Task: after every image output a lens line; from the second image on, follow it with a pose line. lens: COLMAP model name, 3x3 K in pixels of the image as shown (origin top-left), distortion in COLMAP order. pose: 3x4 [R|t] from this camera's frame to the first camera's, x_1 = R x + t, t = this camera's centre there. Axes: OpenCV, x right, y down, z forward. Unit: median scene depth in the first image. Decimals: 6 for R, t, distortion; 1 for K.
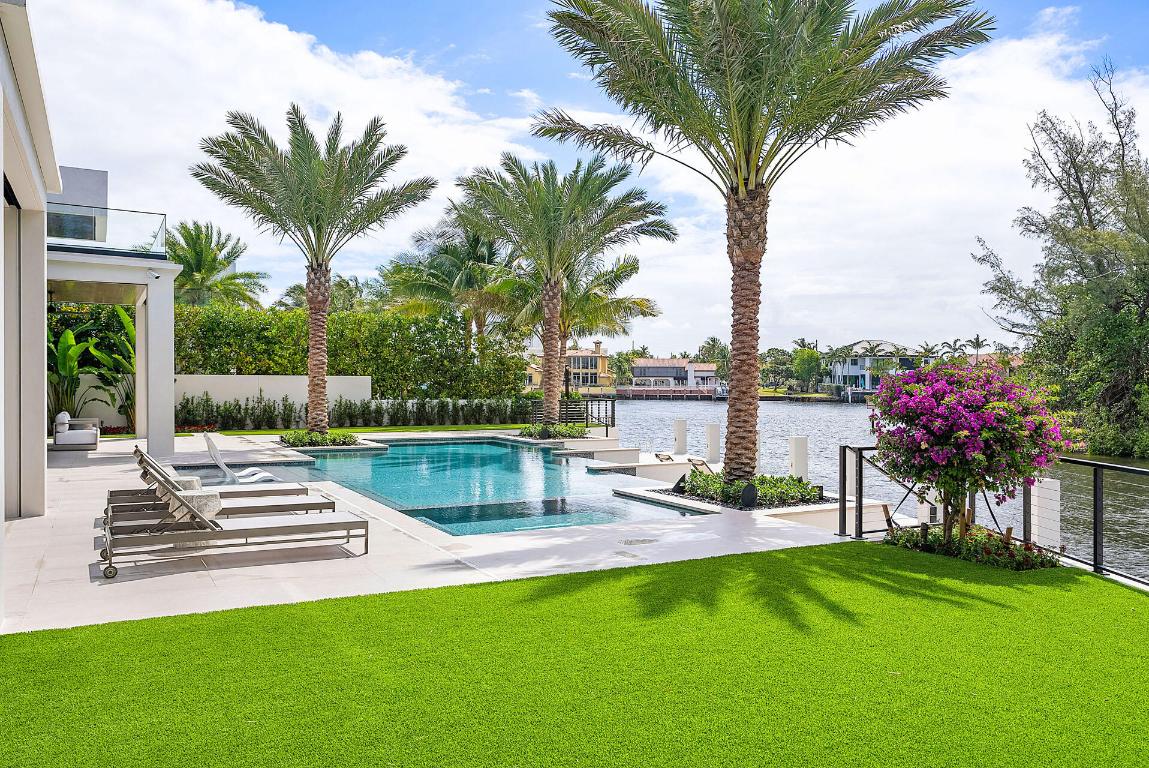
lens RADIAL K [[861.2, 0, 579.7], [0, 861.2, 387.6], [0, 0, 1]] dist [0.018128, -0.003440]
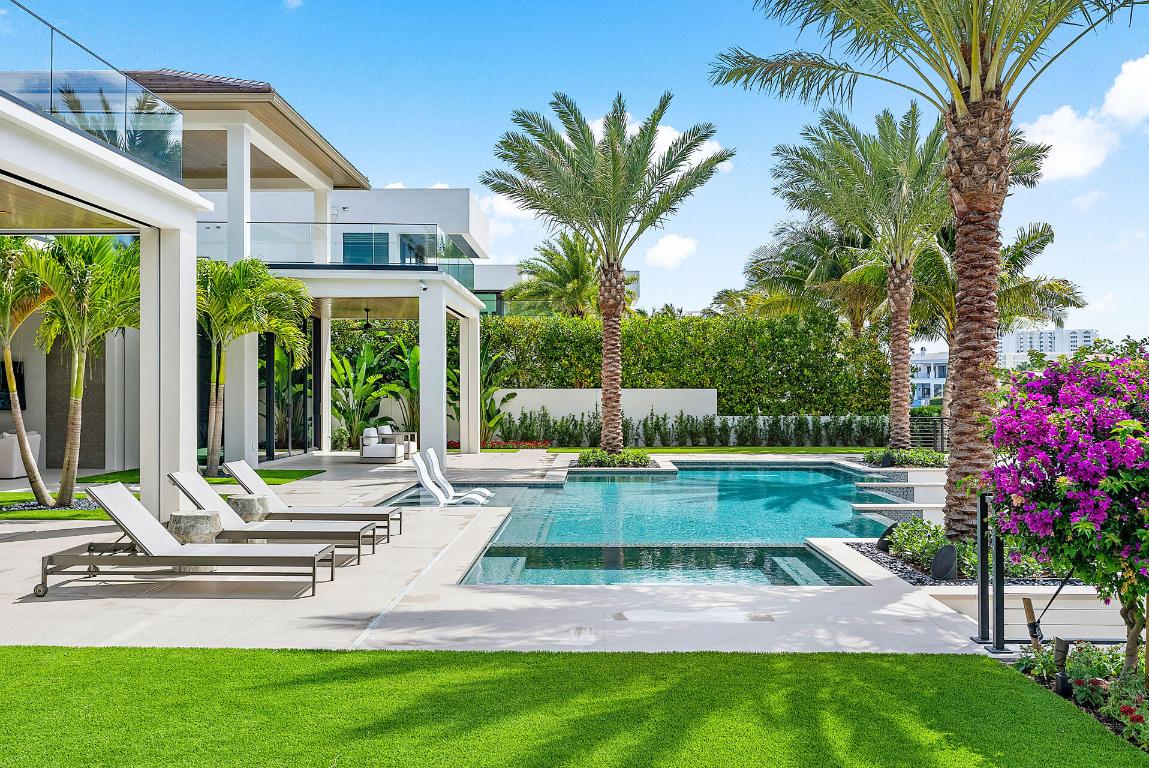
lens RADIAL K [[961.7, 0, 579.0], [0, 961.7, 383.3], [0, 0, 1]] dist [-0.006146, 0.001460]
pose [[0.870180, -0.011730, -0.492595, 0.116297], [0.001900, 0.999789, -0.020451, 0.000974], [0.492731, 0.016860, 0.870018, 0.080930]]
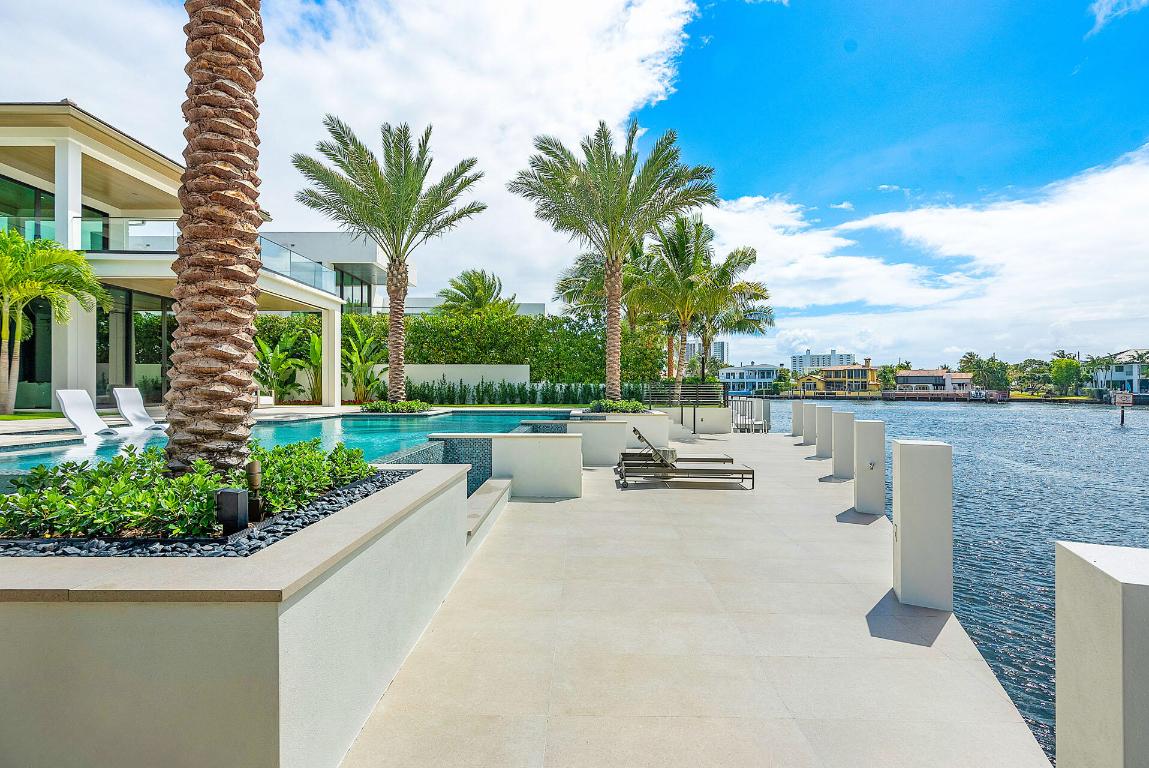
lens RADIAL K [[525.7, 0, 571.8], [0, 525.7, 380.6], [0, 0, 1]] dist [-0.012085, 0.000450]
pose [[0.870393, -0.011222, -0.492230, 0.190883], [-0.001227, 0.999688, -0.024961, 0.029240], [0.492356, 0.022330, 0.870107, 0.355233]]
